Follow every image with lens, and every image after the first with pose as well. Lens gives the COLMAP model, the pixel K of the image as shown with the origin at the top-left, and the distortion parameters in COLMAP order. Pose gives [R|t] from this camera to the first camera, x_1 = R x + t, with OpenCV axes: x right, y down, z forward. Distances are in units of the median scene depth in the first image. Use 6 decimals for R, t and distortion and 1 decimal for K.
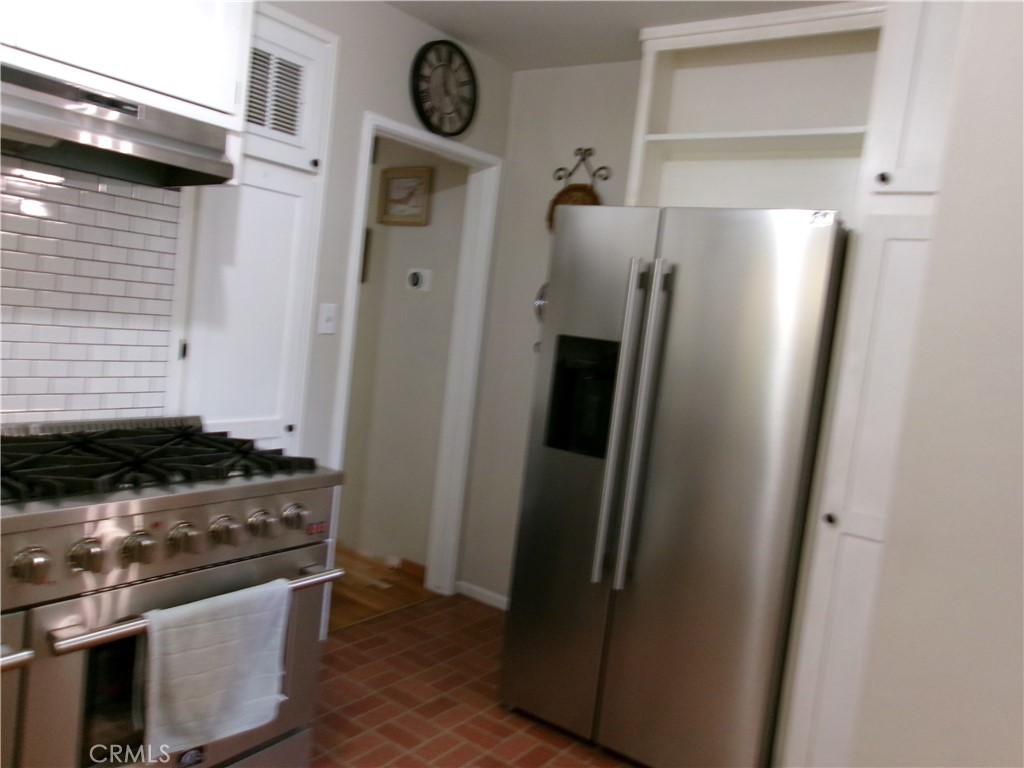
lens RADIAL K [[788.8, 0, 525.6], [0, 788.8, 384.7], [0, 0, 1]] dist [-0.072948, 0.114305]
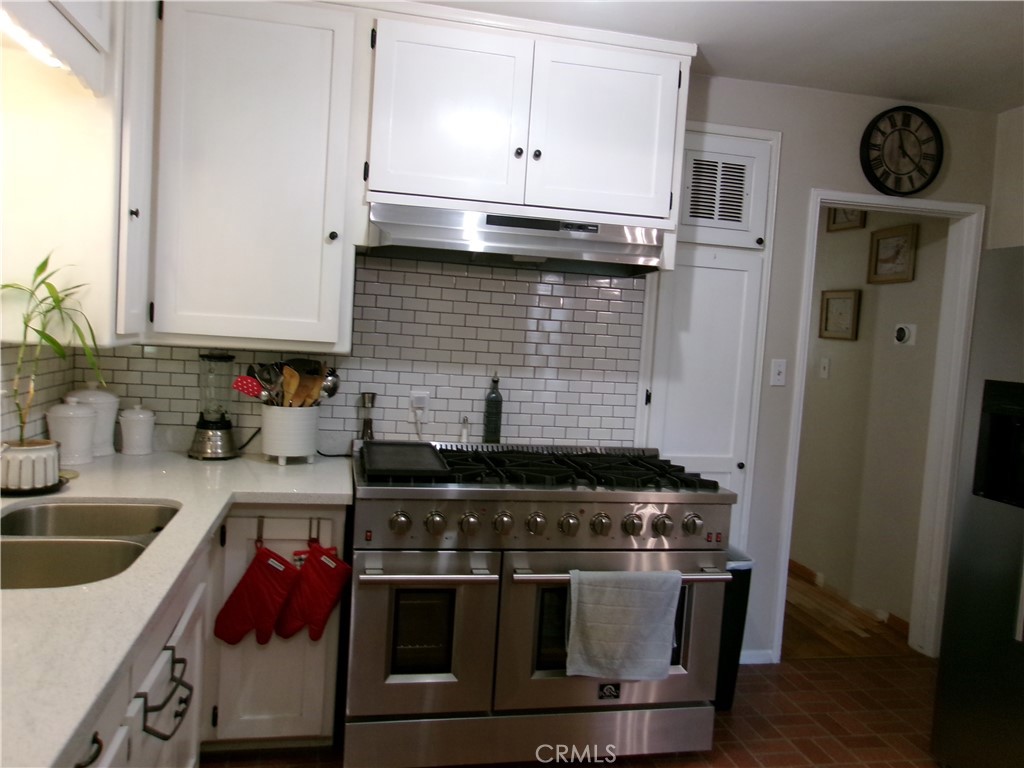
lens RADIAL K [[788.8, 0, 525.6], [0, 788.8, 384.7], [0, 0, 1]] dist [-0.072948, 0.114305]
pose [[0.745018, -0.020877, -0.666718, 0.248753], [-0.036868, 0.996693, -0.072408, 0.031904], [0.666025, 0.078526, 0.741785, -0.098647]]
